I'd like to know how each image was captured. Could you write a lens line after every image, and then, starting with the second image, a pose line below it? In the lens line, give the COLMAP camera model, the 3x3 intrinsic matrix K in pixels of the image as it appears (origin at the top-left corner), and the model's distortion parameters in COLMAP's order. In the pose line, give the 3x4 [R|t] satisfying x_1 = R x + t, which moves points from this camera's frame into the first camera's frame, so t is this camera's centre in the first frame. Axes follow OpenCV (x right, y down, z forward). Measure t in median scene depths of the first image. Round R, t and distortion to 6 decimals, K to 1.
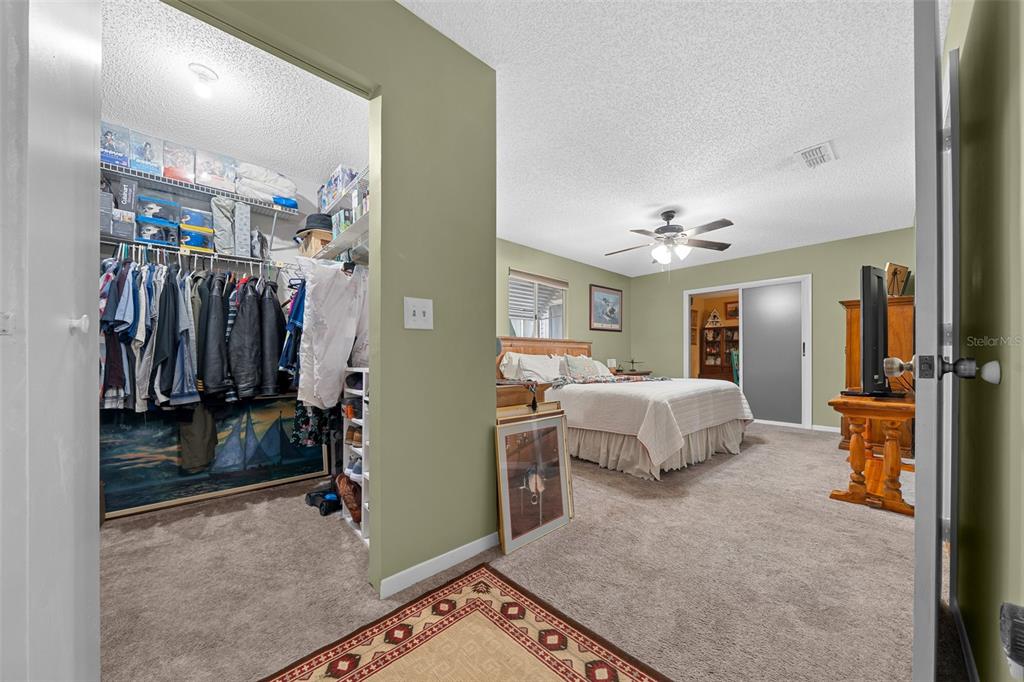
lens RADIAL K [[365.4, 0, 511.5], [0, 365.4, 350.4], [0, 0, 1]] dist [0.000877, 0.000034]
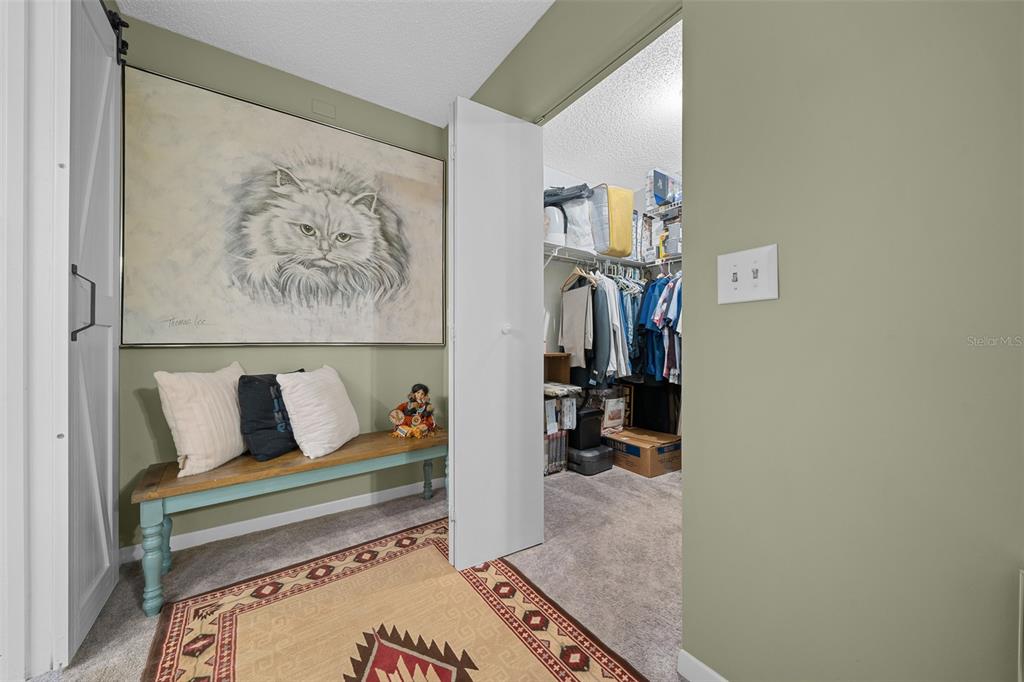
lens RADIAL K [[365.4, 0, 507.9], [0, 365.4, 341.8], [0, 0, 1]] dist [0.000877, 0.000034]
pose [[-0.148544, -0.001871, -0.988904, 0.398044], [0.013594, 0.999900, -0.003933, 0.004101], [0.988812, -0.014028, -0.148503, 0.711153]]
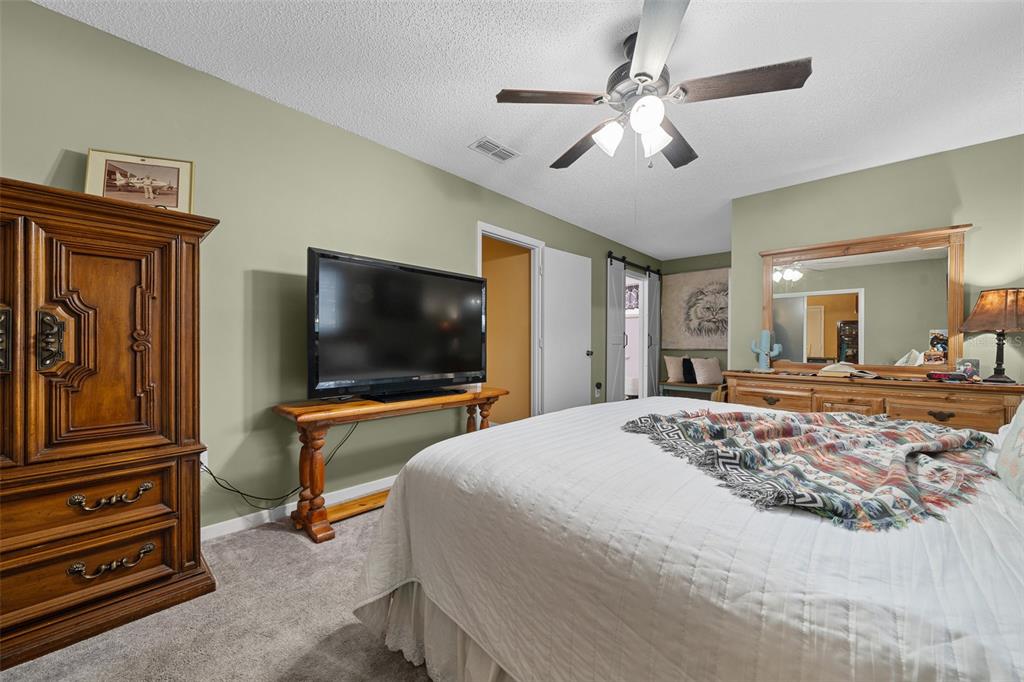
lens RADIAL K [[365.4, 0, 509.2], [0, 365.4, 344.6], [0, 0, 1]] dist [0.000877, 0.000034]
pose [[-0.999036, 0.001473, -0.043883, 0.986227], [0.001952, 0.999939, -0.010871, -0.006572], [0.043865, -0.010946, -0.998978, 2.319634]]
